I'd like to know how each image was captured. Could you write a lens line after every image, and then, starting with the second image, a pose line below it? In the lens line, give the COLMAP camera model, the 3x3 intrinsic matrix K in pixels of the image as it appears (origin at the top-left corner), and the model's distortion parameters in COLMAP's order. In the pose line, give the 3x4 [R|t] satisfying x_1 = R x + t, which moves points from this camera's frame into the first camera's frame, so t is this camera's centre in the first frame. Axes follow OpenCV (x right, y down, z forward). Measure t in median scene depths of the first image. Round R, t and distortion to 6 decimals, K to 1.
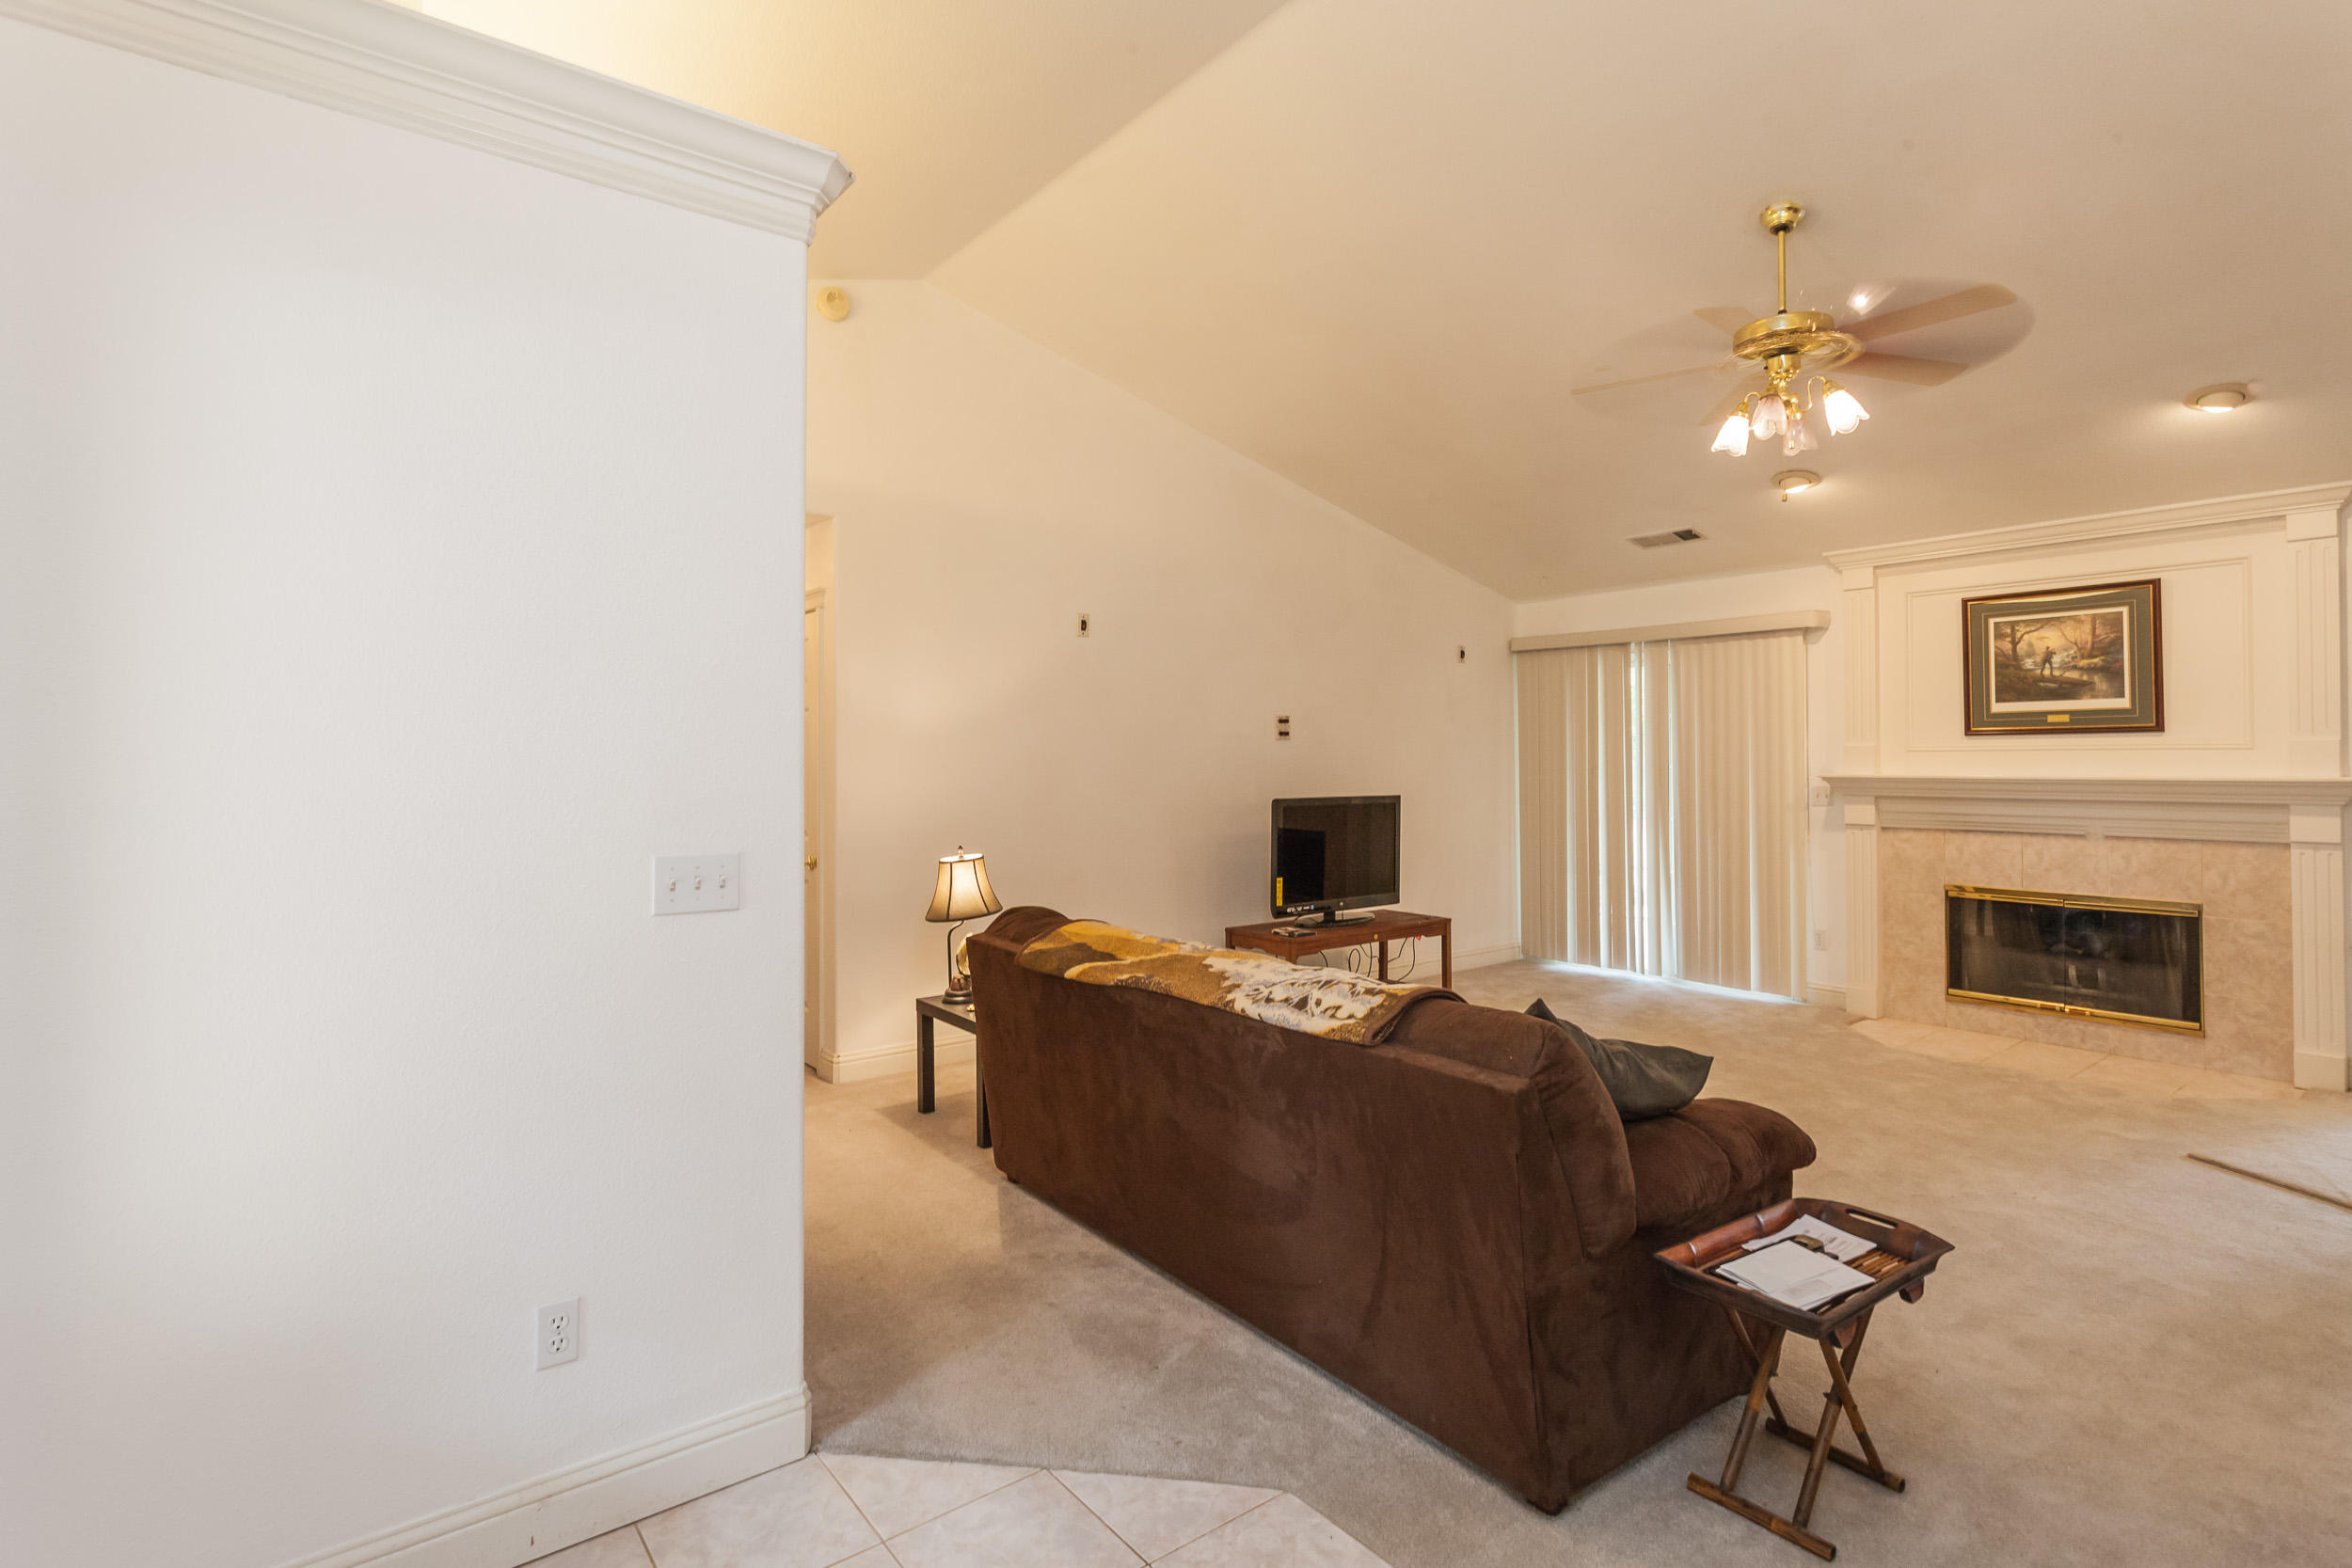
lens RADIAL K [[1158.5, 0, 1171.8], [0, 1158.5, 739.4], [0, 0, 1]] dist [0.004064, 0.000487]
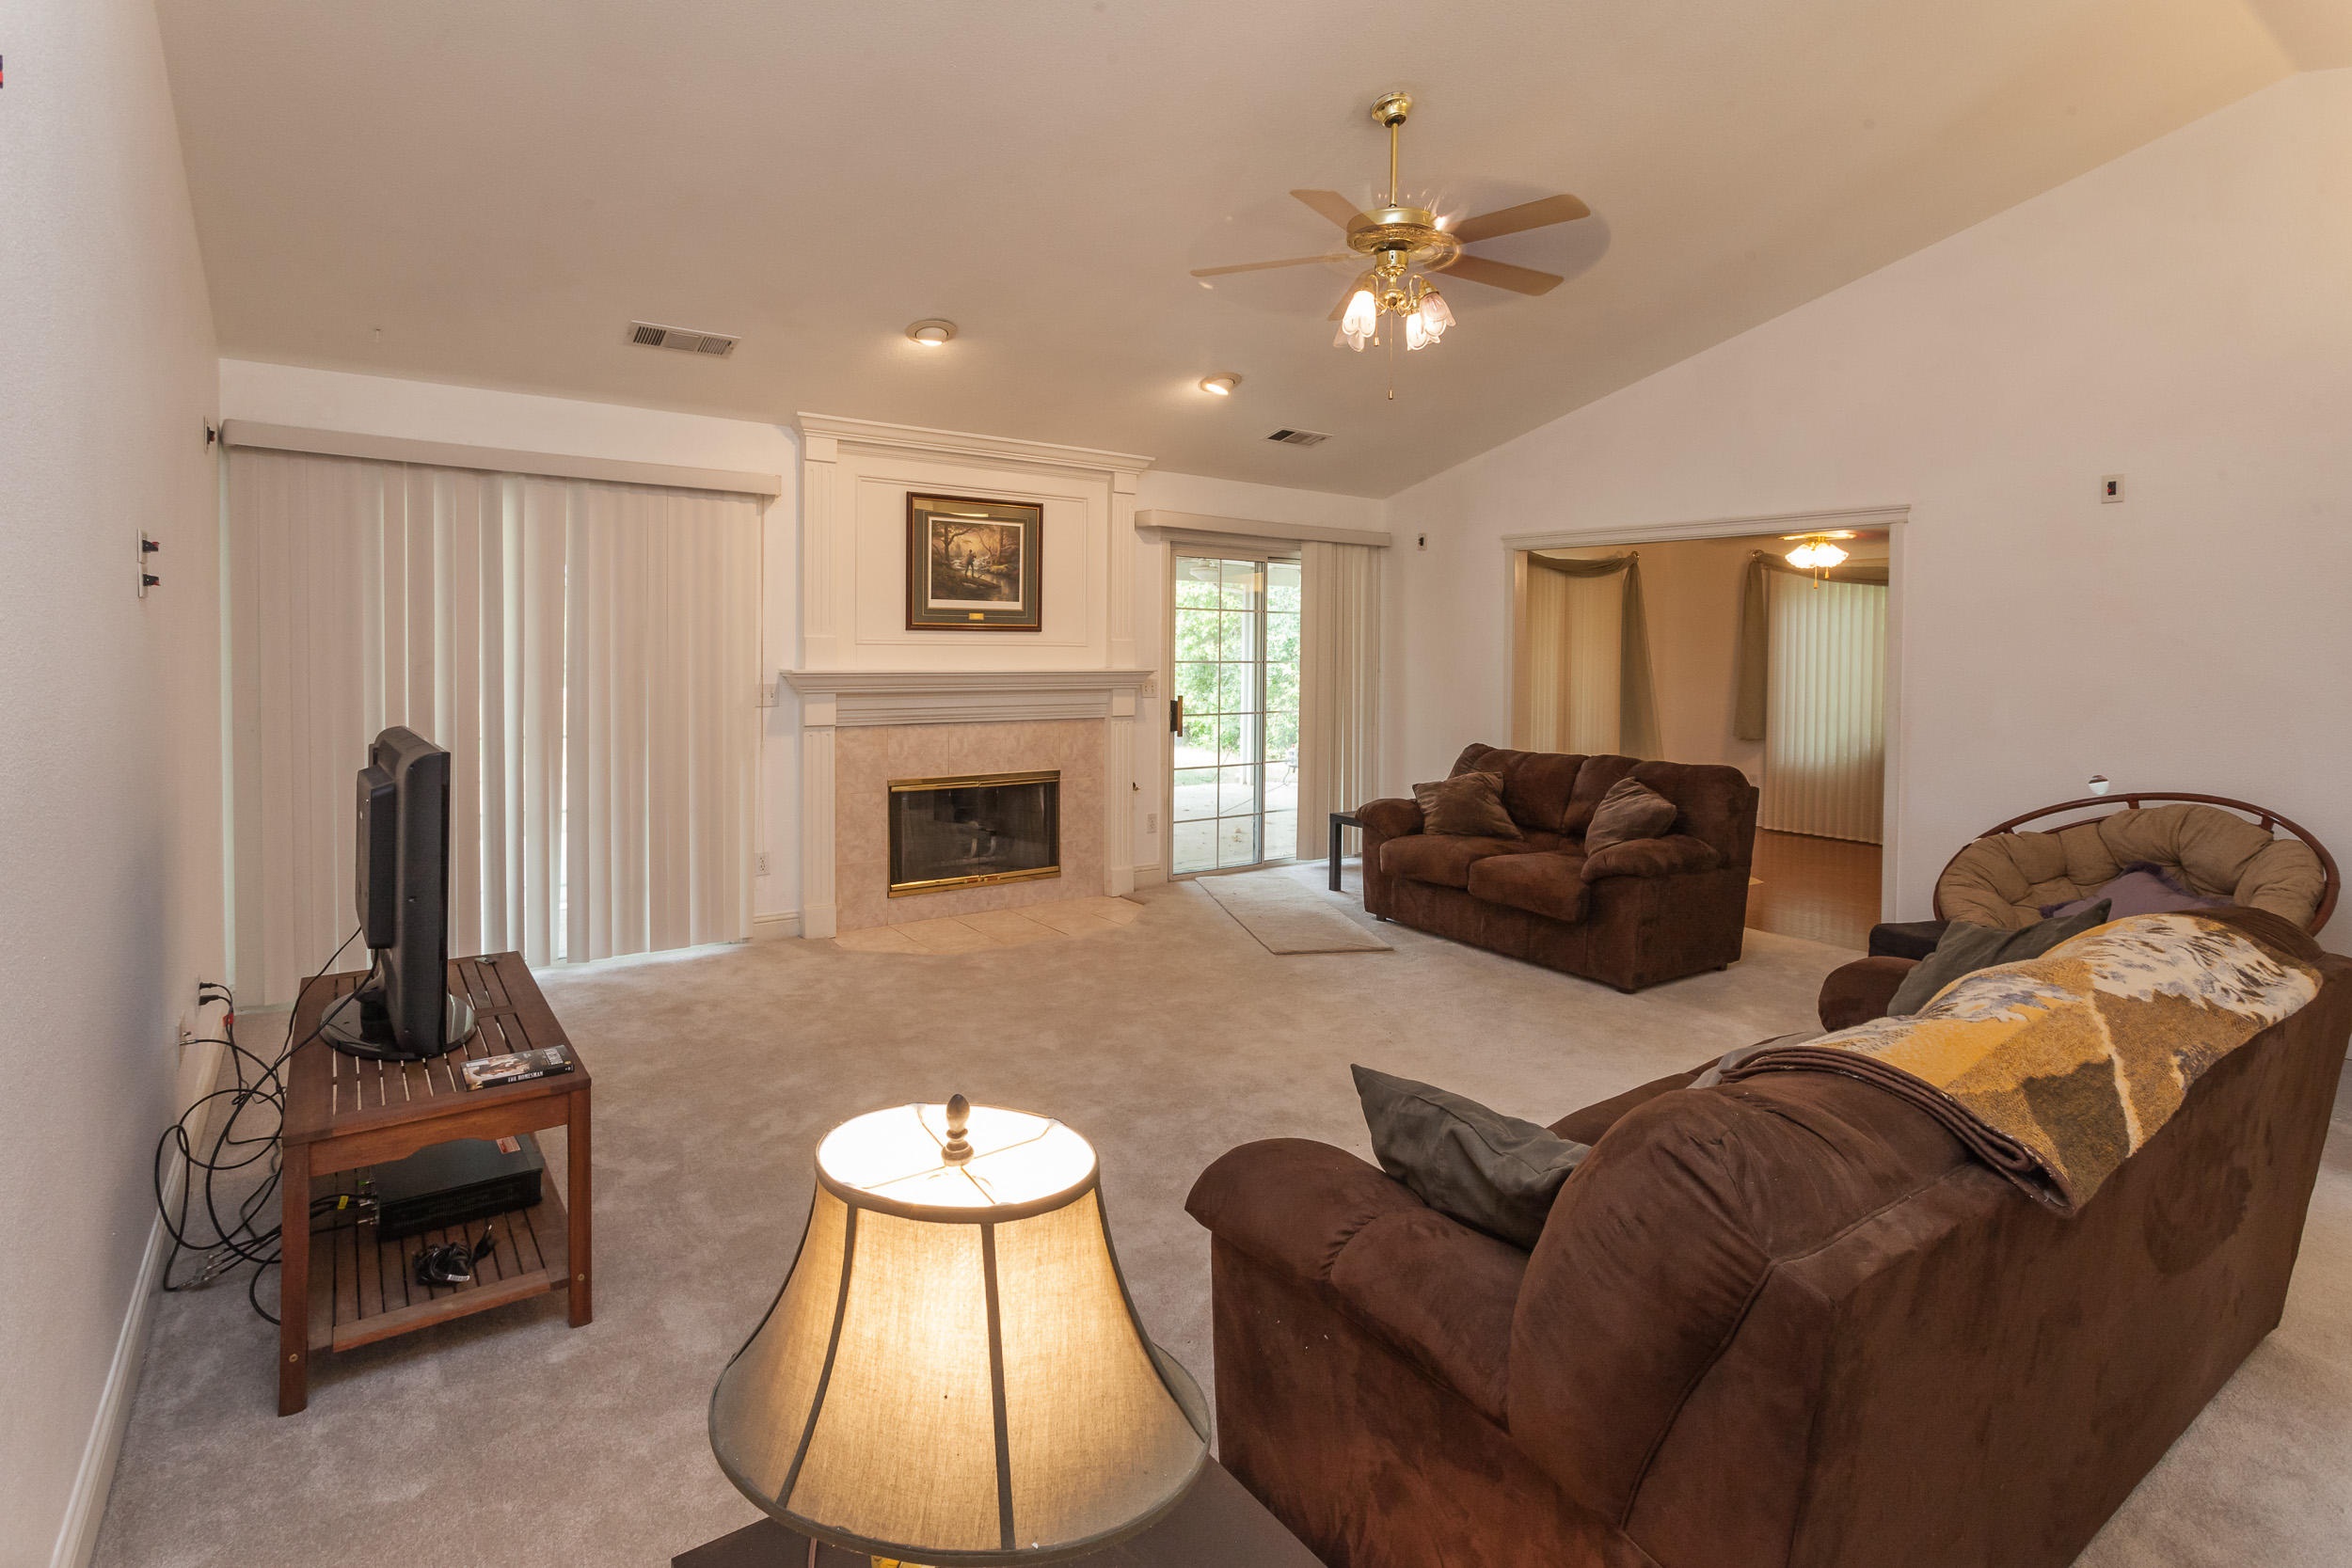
lens RADIAL K [[1134.5, 0, 1171.0], [0, 1134.5, 668.0], [0, 0, 1]] dist [0.002569, 0.000151]
pose [[0.023551, -0.013340, 0.999634, -0.298063], [-0.027662, 0.999519, 0.013990, 0.010154], [-0.999340, -0.027981, 0.023171, 0.773806]]
